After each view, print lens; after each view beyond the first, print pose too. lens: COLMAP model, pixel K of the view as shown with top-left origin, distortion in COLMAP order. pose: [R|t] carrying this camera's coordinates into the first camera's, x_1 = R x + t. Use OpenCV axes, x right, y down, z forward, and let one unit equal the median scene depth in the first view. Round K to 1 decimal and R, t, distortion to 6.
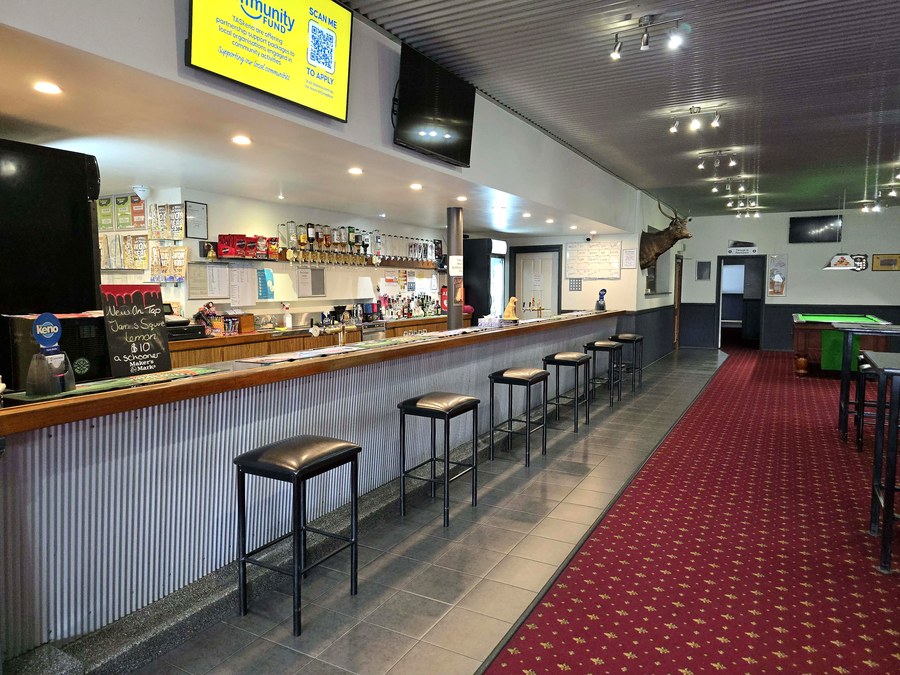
lens RADIAL K [[609.0, 0, 454.3], [0, 609.0, 337.9], [0, 0, 1]] dist [0.027857, -0.026788]
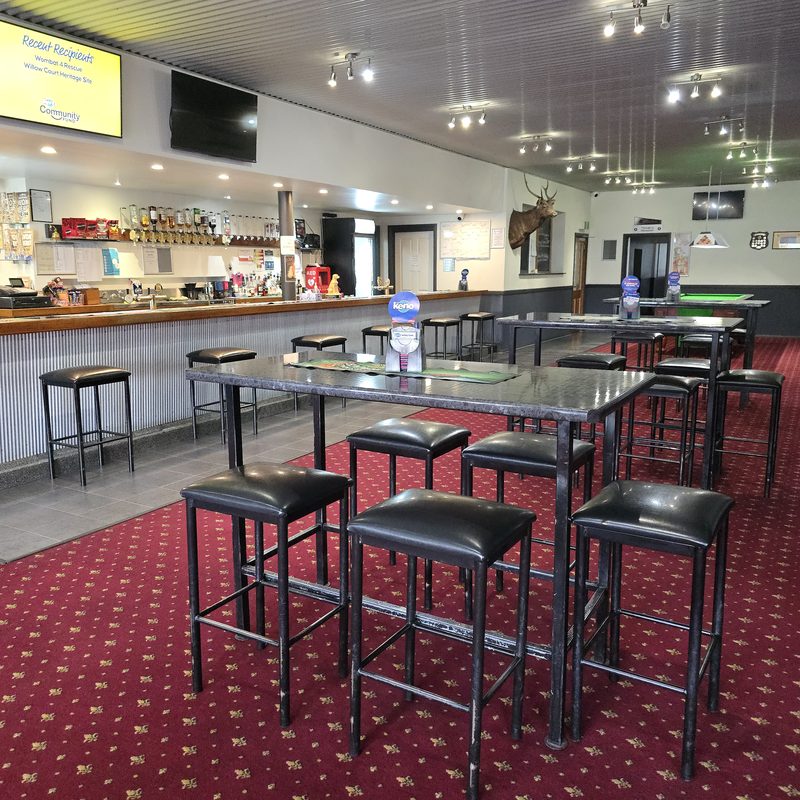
lens RADIAL K [[710.5, 0, 402.5], [0, 710.5, 405.9], [0, 0, 1]] dist [0.035160, -0.036807]
pose [[0.999926, 0.002259, -0.011914, 0.210284], [-0.000985, 0.994377, 0.105891, 0.030861], [0.012087, -0.105872, 0.994306, -0.286574]]
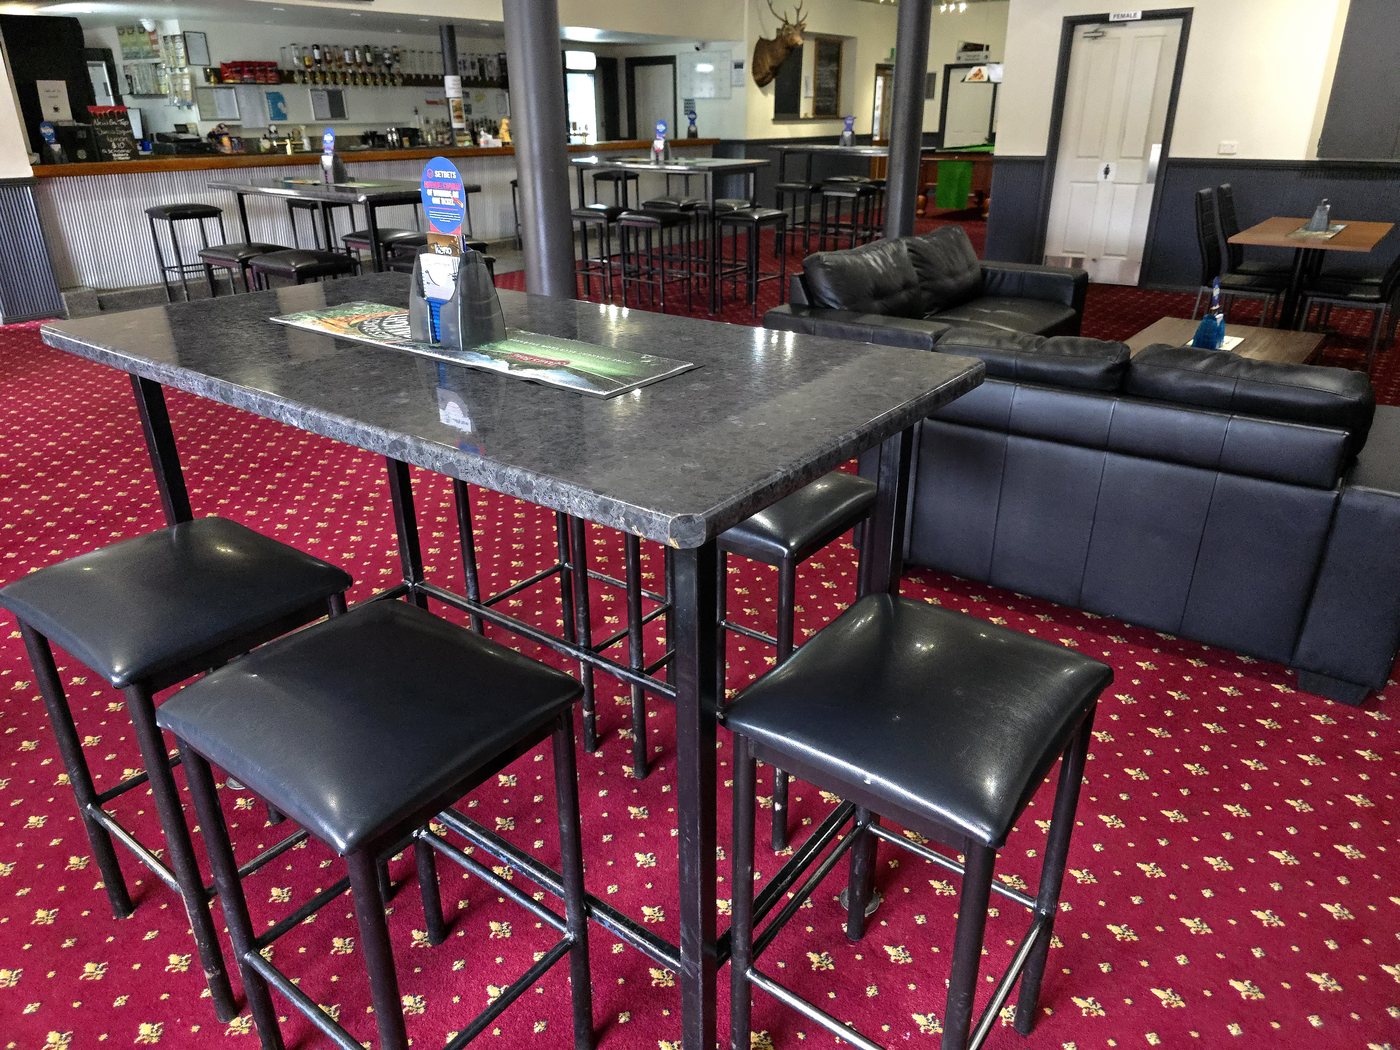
lens RADIAL K [[947.4, 0, 697.2], [0, 947.4, 525.3], [0, 0, 1]] dist [0.027857, -0.026788]
pose [[0.993112, 0.043992, -0.108594, 0.585748], [-0.006780, 0.946860, 0.321575, 0.061556], [0.116970, -0.318624, 0.940636, -0.689893]]
